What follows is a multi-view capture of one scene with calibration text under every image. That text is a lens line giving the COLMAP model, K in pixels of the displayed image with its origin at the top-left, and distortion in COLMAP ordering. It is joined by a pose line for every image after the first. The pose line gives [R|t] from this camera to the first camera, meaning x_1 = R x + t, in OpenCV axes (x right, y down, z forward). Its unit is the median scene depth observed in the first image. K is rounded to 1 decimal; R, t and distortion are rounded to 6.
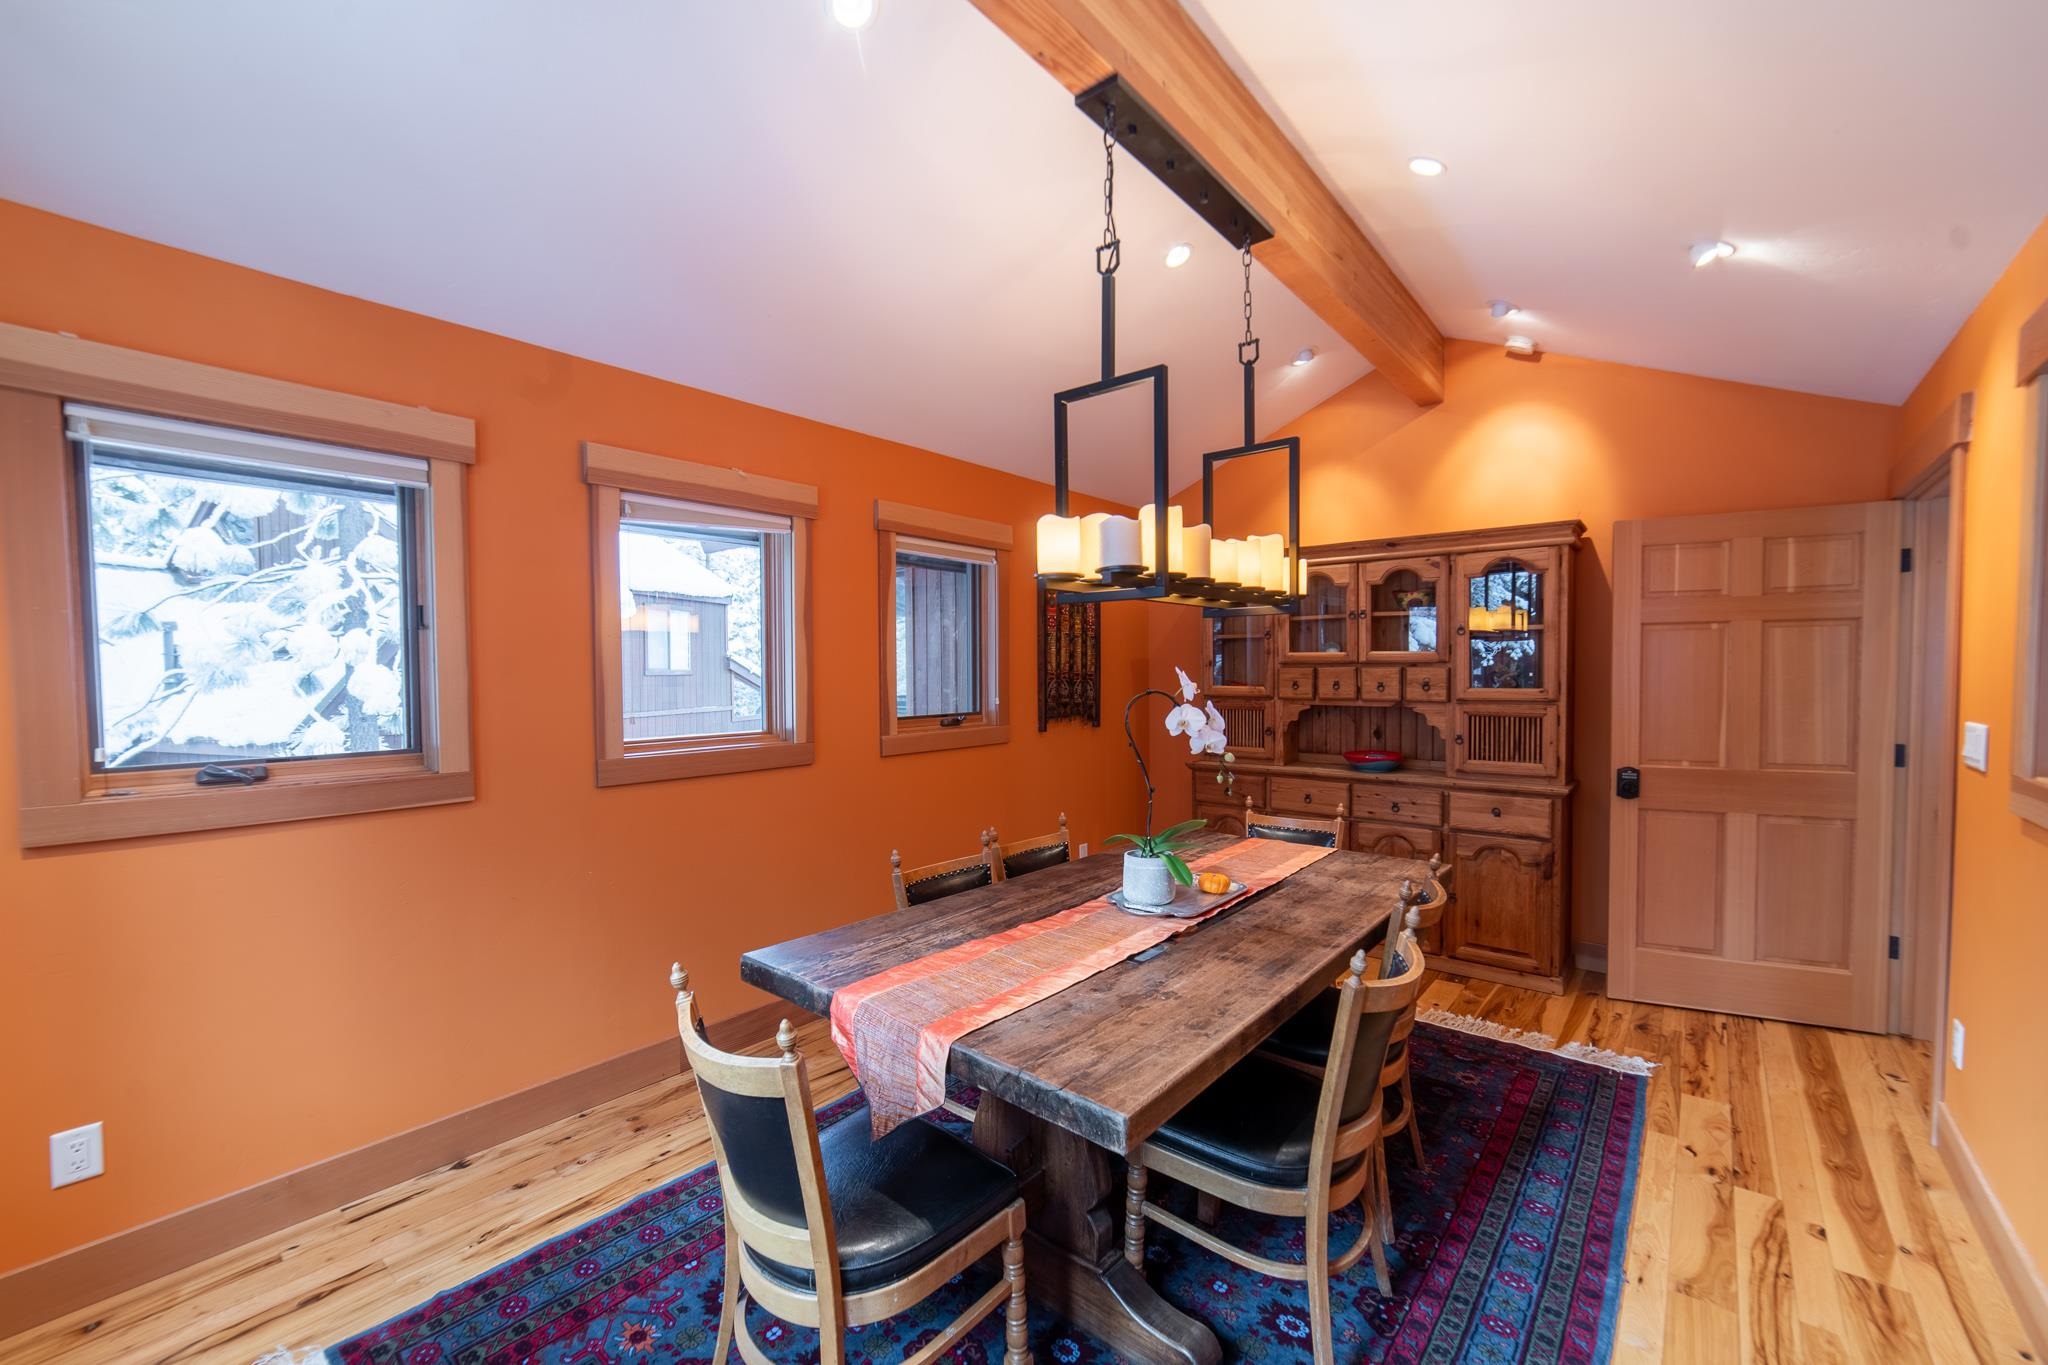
lens RADIAL K [[821.0, 0, 1021.1], [0, 821.0, 677.4], [0, 0, 1]] dist [-0.012454, 0.000132]
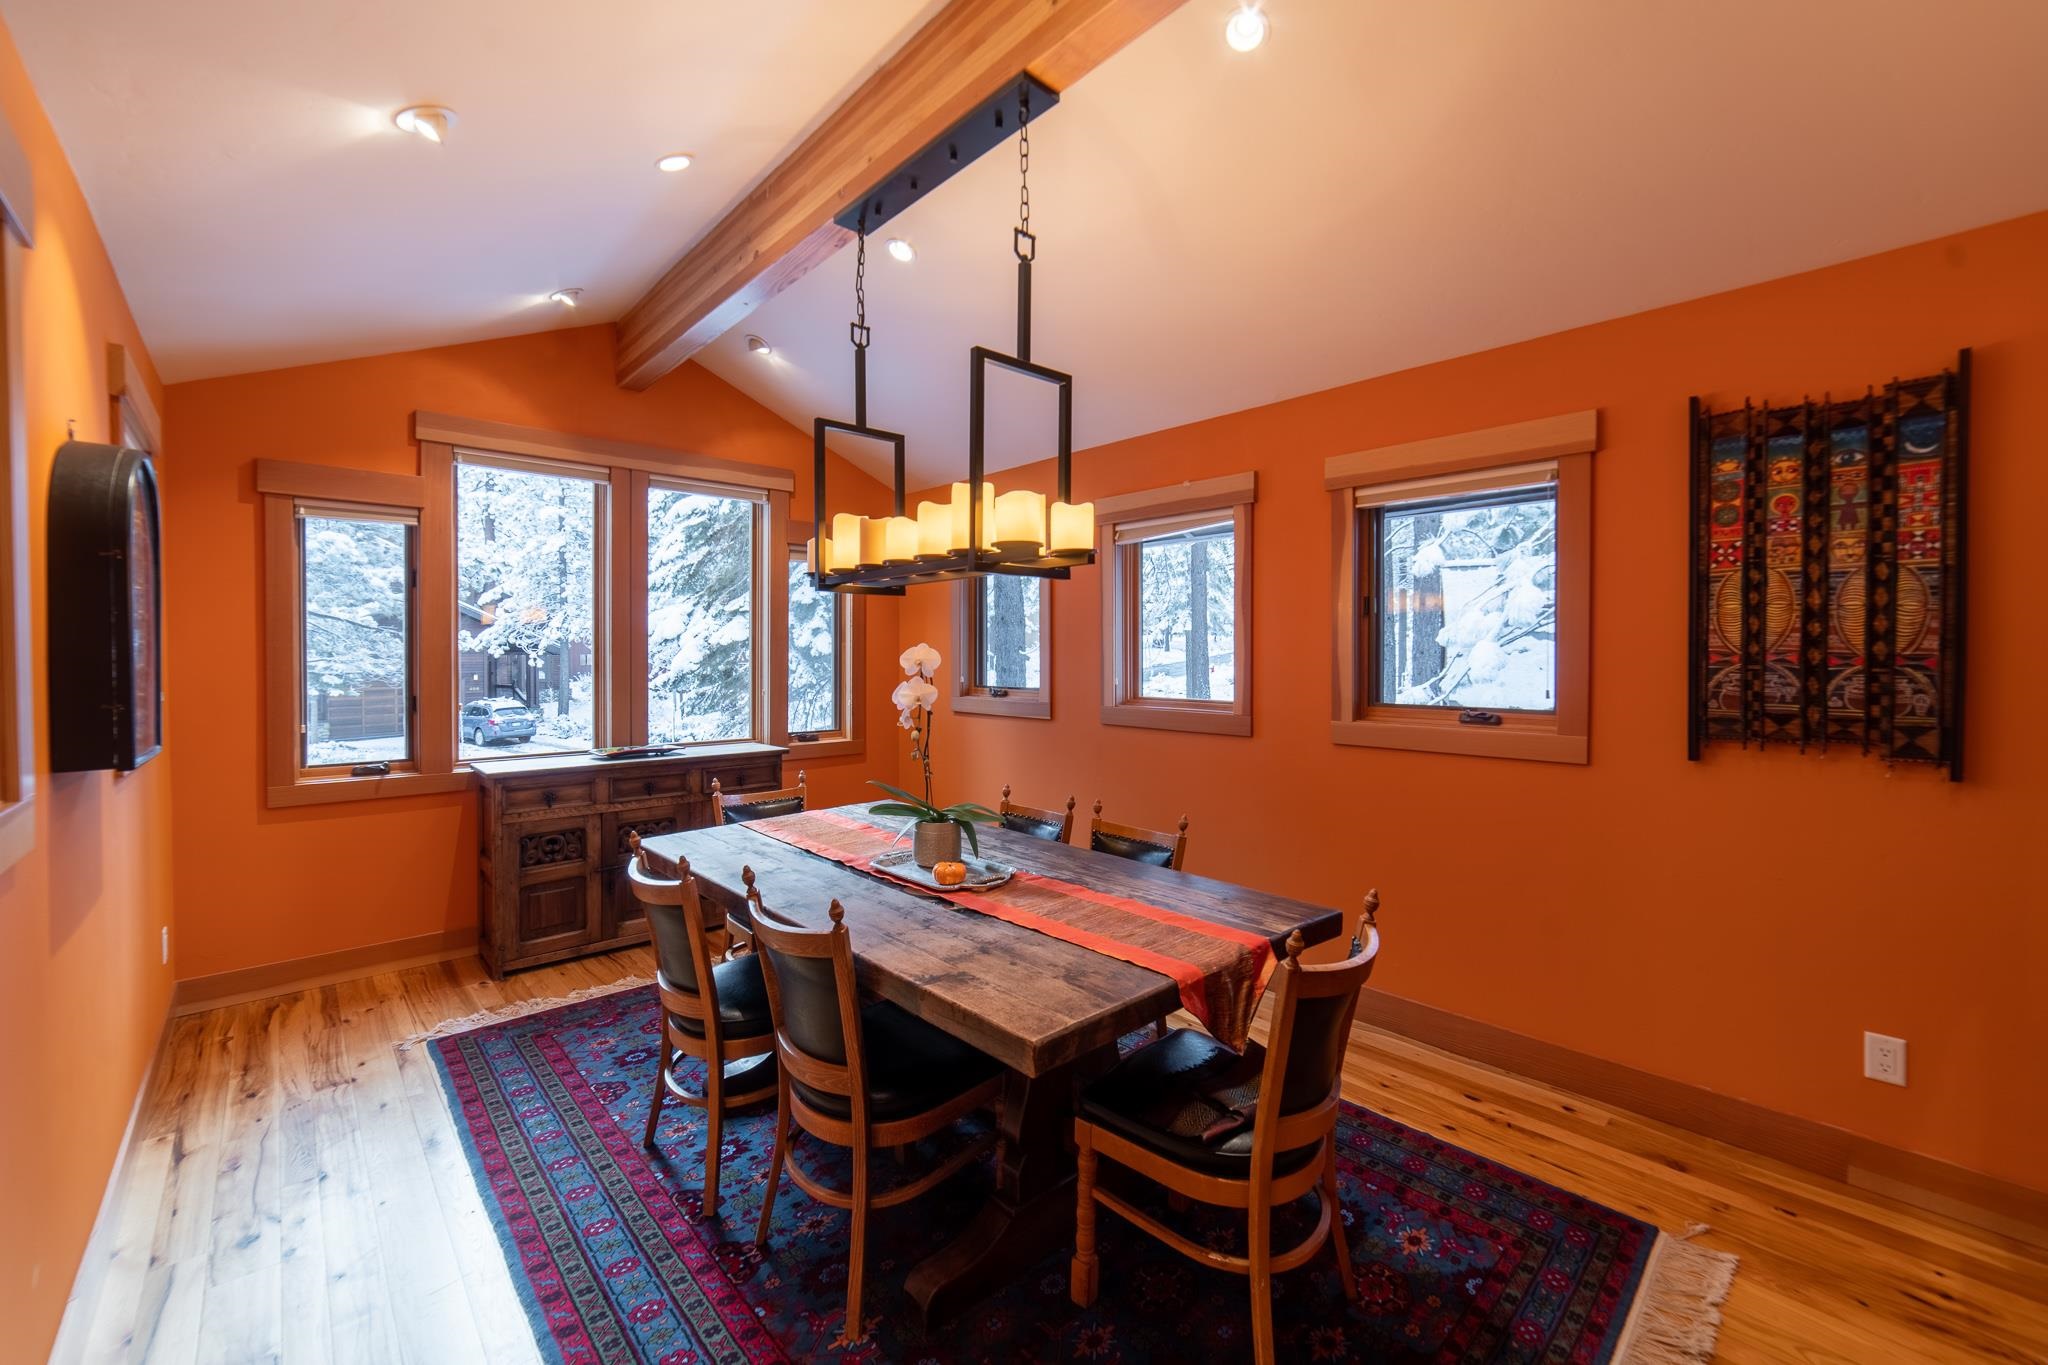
lens RADIAL K [[821.0, 0, 1021.1], [0, 821.0, 677.4], [0, 0, 1]] dist [-0.012454, 0.000132]
pose [[-0.127088, 0.025578, -0.991562, 0.800049], [-0.015496, 0.999494, 0.027769, 0.003849], [0.991770, 0.018894, -0.126628, 0.844462]]
